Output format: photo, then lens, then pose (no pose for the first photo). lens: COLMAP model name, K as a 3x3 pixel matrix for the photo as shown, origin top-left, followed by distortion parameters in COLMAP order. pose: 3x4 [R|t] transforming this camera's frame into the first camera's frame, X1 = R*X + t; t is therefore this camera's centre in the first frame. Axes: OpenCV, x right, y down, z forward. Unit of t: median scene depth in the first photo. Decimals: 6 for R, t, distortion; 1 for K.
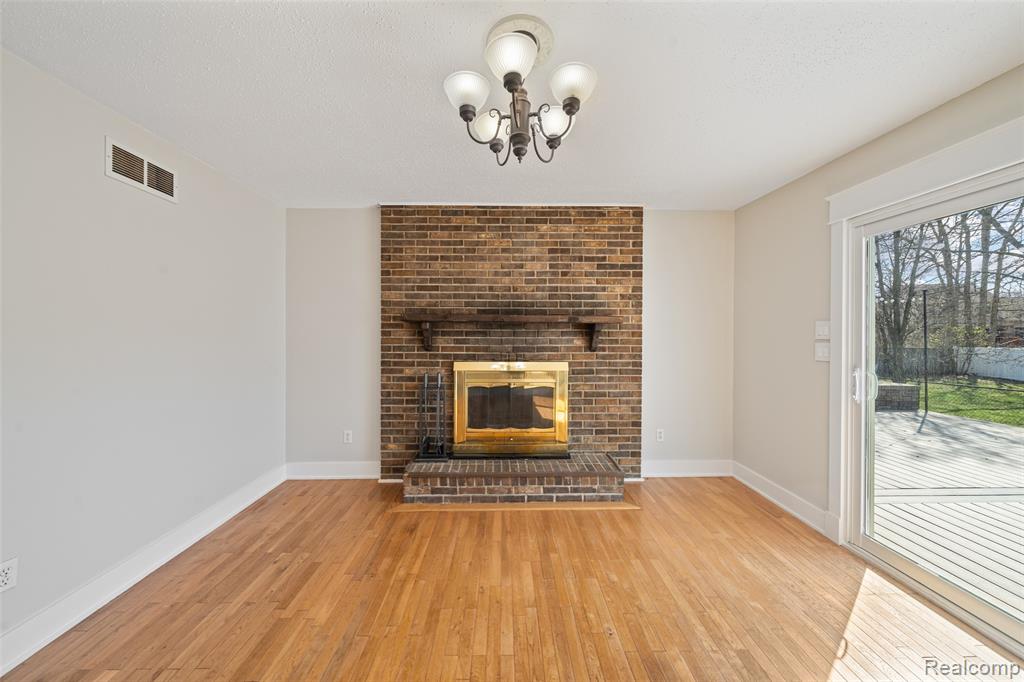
lens RADIAL K [[360.0, 0, 508.7], [0, 360.0, 334.1], [0, 0, 1]] dist [-0.001200, -0.000097]
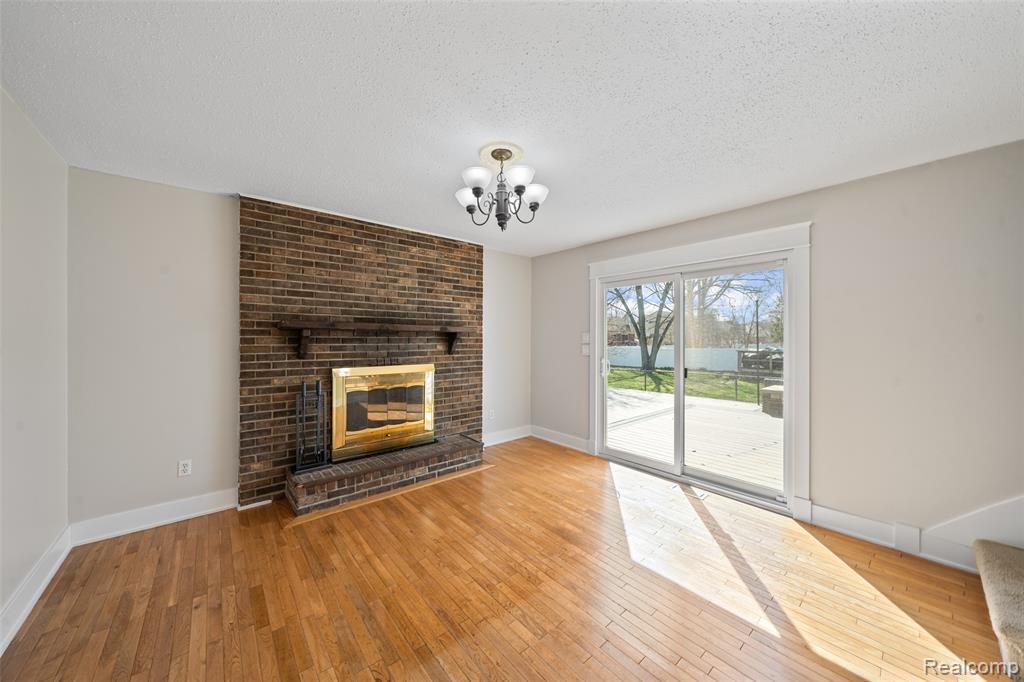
lens RADIAL K [[354.2, 0, 507.3], [0, 354.2, 337.8], [0, 0, 1]] dist [-0.001578, -0.000251]
pose [[0.778275, 0.000576, 0.627923, -0.388409], [0.001841, 0.999993, -0.003200, -0.005551], [-0.627920, 0.003647, 0.778269, -0.084224]]
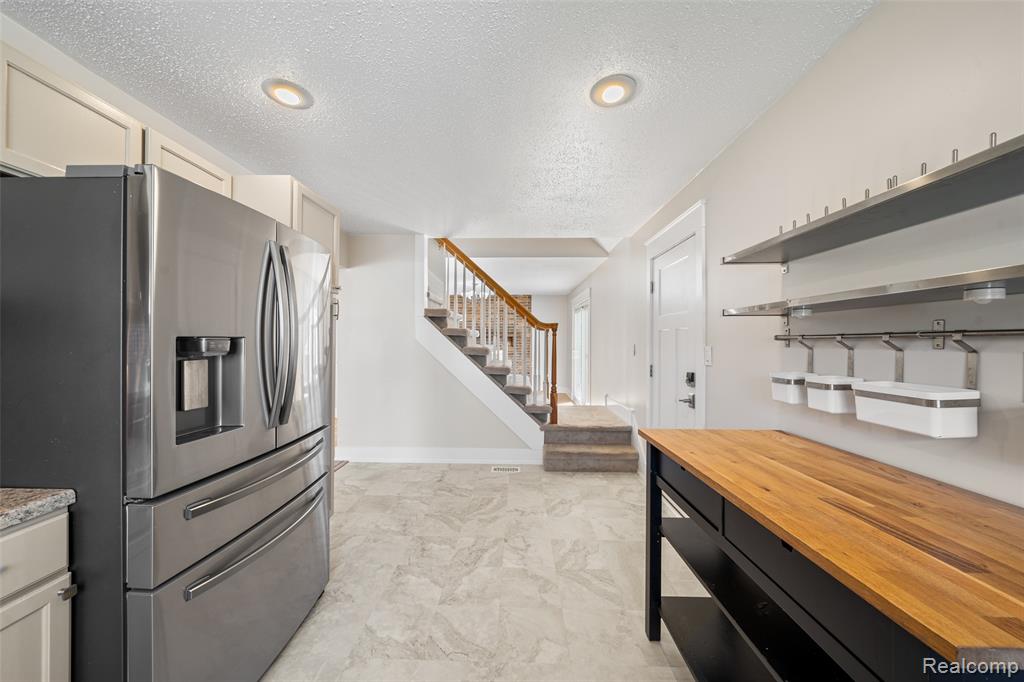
lens RADIAL K [[360.1, 0, 506.2], [0, 360.1, 340.7], [0, 0, 1]] dist [-0.002171, -0.000124]
pose [[0.999038, 0.002242, -0.043803, 0.303472], [-0.002538, 0.999974, -0.006693, 0.019359], [0.043787, 0.006797, 0.999018, -1.788638]]
